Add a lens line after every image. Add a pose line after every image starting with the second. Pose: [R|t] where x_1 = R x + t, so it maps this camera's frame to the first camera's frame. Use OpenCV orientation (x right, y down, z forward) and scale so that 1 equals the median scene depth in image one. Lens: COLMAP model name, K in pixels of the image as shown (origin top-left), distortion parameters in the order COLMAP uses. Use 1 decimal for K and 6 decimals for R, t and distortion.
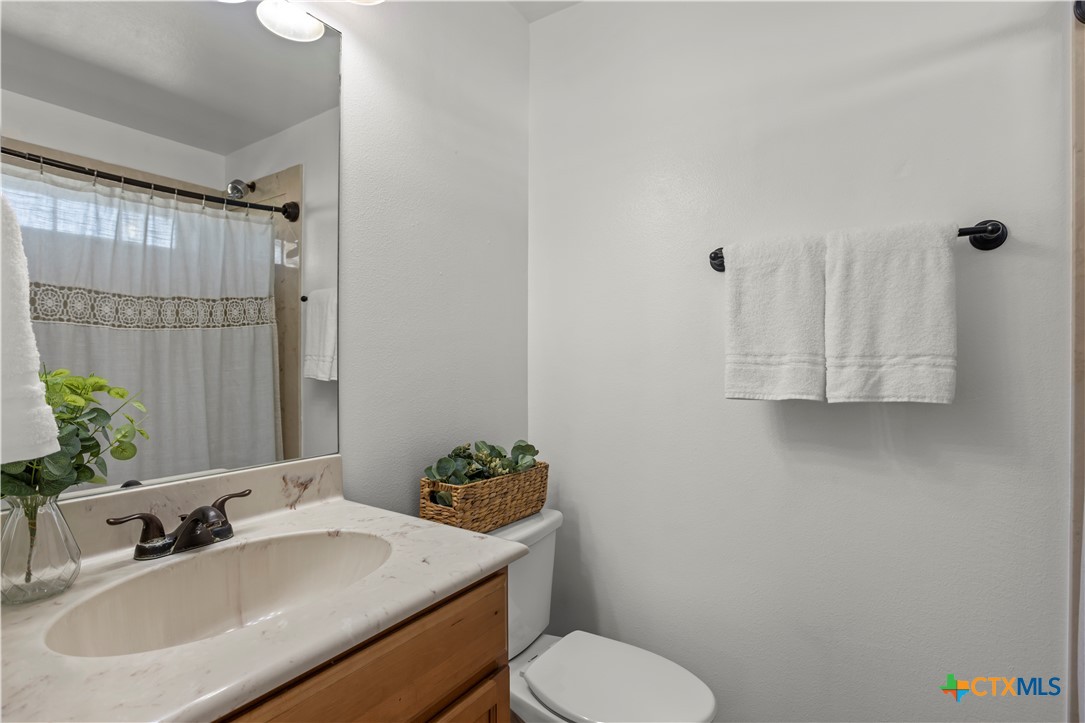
lens RADIAL K [[528.1, 0, 542.1], [0, 528.1, 357.9], [0, 0, 1]] dist [-0.052660, 0.034456]
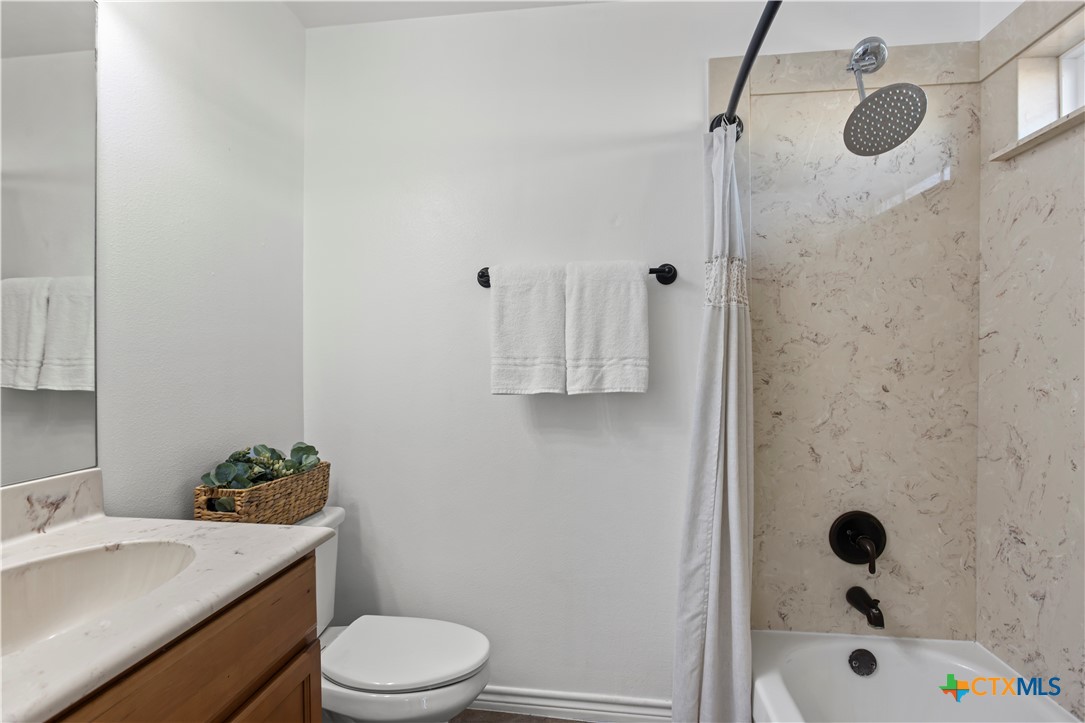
lens RADIAL K [[518.8, 0, 542.9], [0, 518.8, 355.4], [0, 0, 1]] dist [-0.005236, 0.000254]
pose [[0.895884, 0.000612, 0.444288, -0.082844], [0.004046, 0.999946, -0.009537, 0.000377], [-0.444270, 0.010341, 0.895833, -0.133169]]
